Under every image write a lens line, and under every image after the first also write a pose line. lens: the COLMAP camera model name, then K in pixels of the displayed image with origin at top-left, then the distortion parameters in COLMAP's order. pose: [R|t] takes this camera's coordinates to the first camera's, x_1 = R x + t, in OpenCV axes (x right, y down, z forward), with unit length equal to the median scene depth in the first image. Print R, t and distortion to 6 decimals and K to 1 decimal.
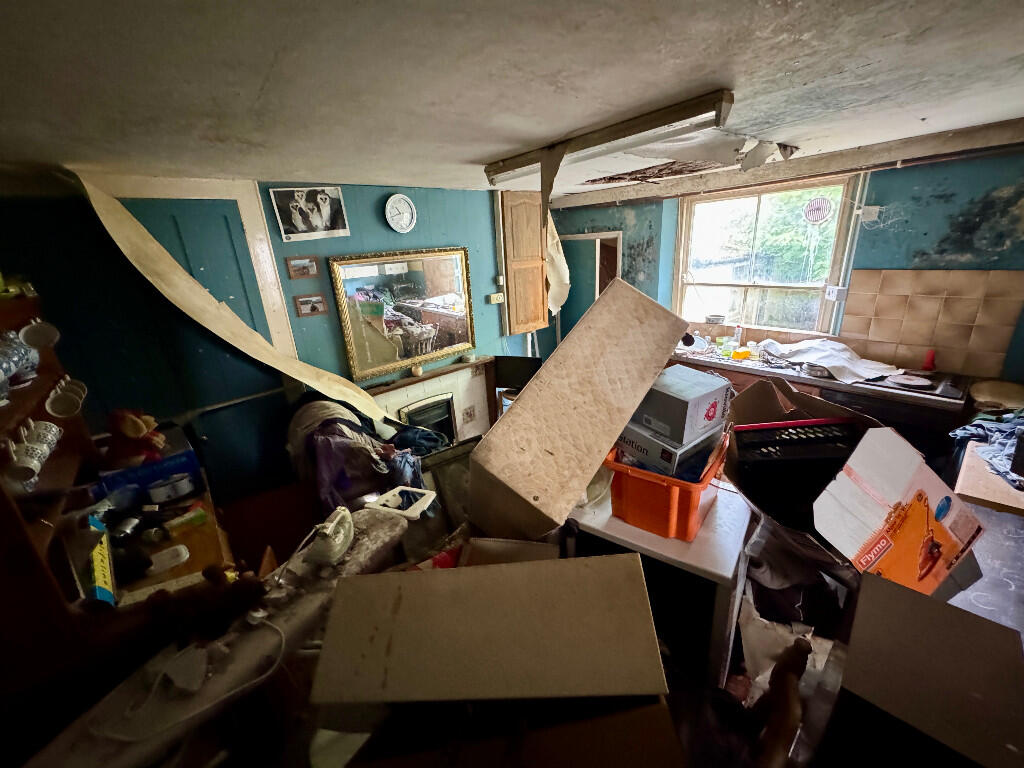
lens RADIAL K [[409.5, 0, 509.4], [0, 409.5, 377.3], [0, 0, 1]] dist [-0.000177, 0.000263]
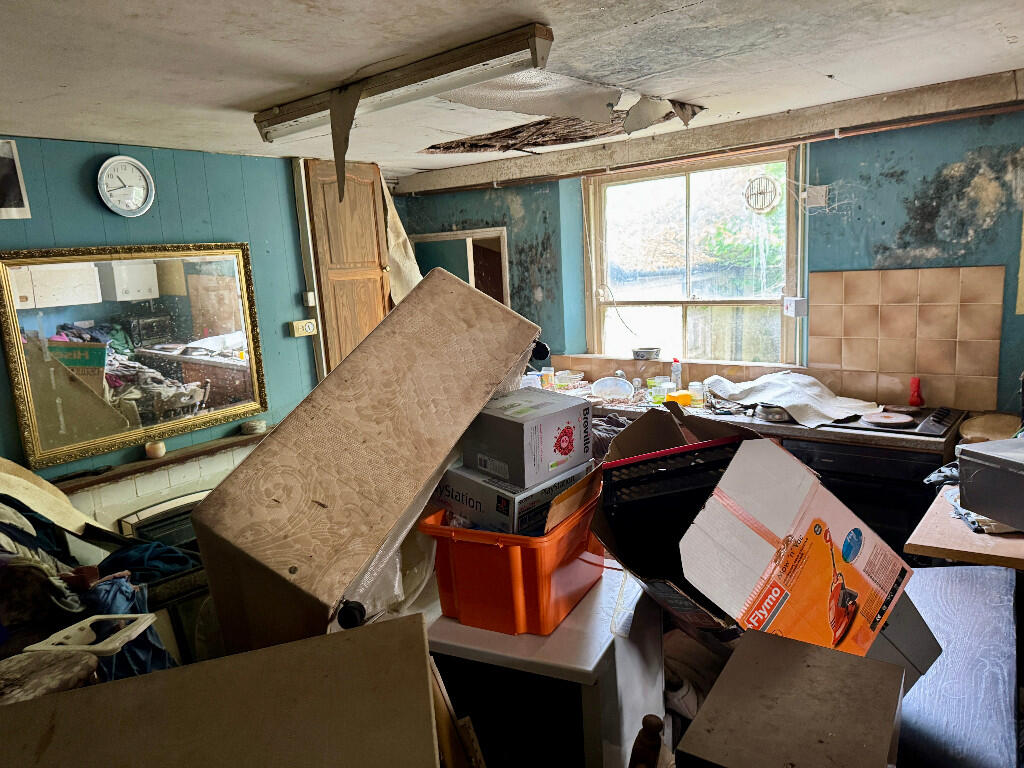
lens RADIAL K [[722.8, 0, 512.0], [0, 722.8, 384.0], [0, 0, 1]] dist [0.092790, -0.129416]
pose [[0.983073, -0.030758, 0.180613, 0.104893], [0.058581, 0.986827, -0.150801, 0.099702], [-0.173596, 0.158829, 0.971925, -0.130709]]
